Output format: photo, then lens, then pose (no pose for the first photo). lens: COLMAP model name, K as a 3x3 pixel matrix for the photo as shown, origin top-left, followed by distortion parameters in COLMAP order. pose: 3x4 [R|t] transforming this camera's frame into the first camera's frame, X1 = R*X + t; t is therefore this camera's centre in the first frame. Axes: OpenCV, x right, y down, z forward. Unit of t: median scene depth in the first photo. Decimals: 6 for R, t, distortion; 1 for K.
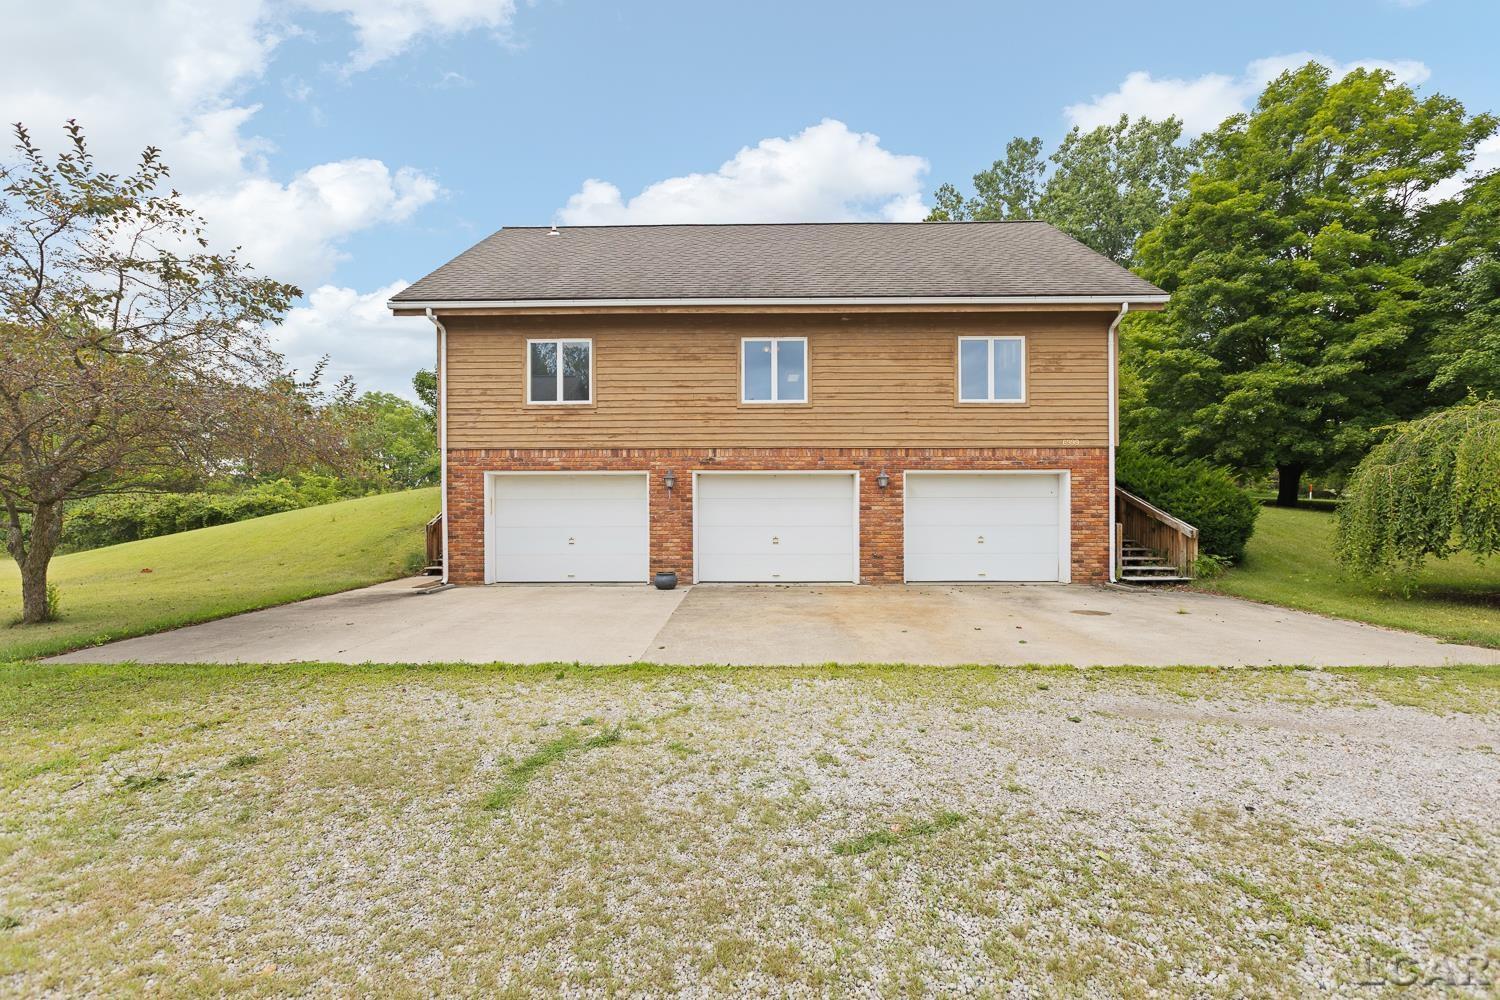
lens RADIAL K [[676.5, 0, 754.2], [0, 676.5, 500.9], [0, 0, 1]] dist [0.005488, 0.000930]
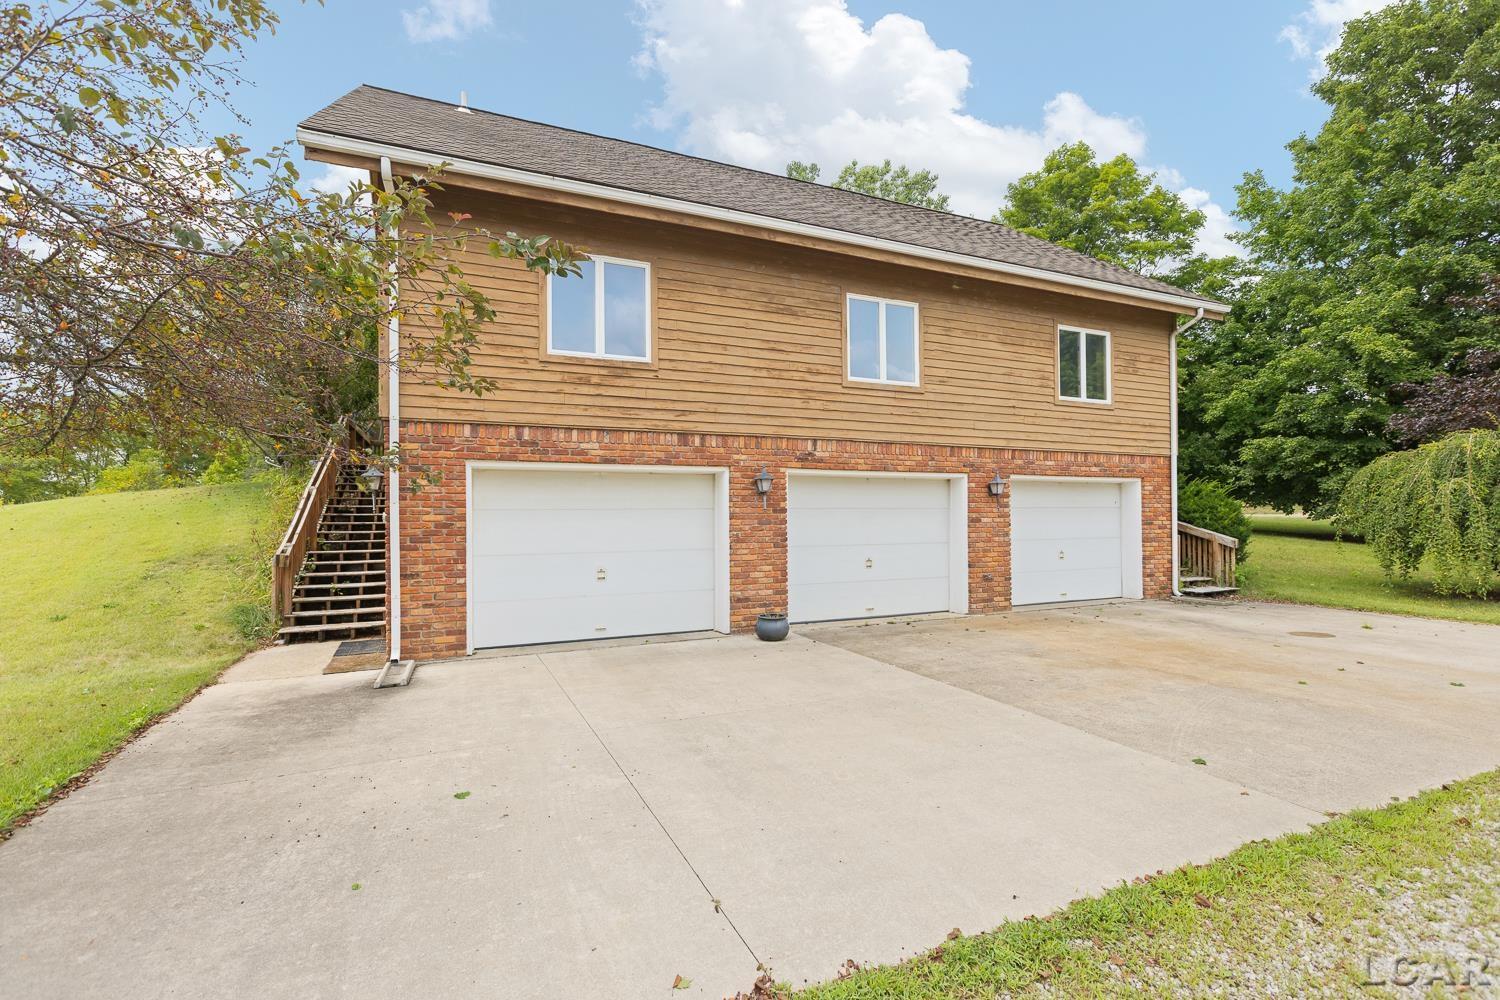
lens RADIAL K [[676.5, 0, 747.6], [0, 676.5, 501.9], [0, 0, 1]] dist [0.005488, 0.000930]
pose [[0.906584, 0.005776, 0.421986, -0.430110], [-0.000305, 0.999915, -0.013031, -0.000842], [-0.422025, 0.011685, 0.906509, 0.372461]]
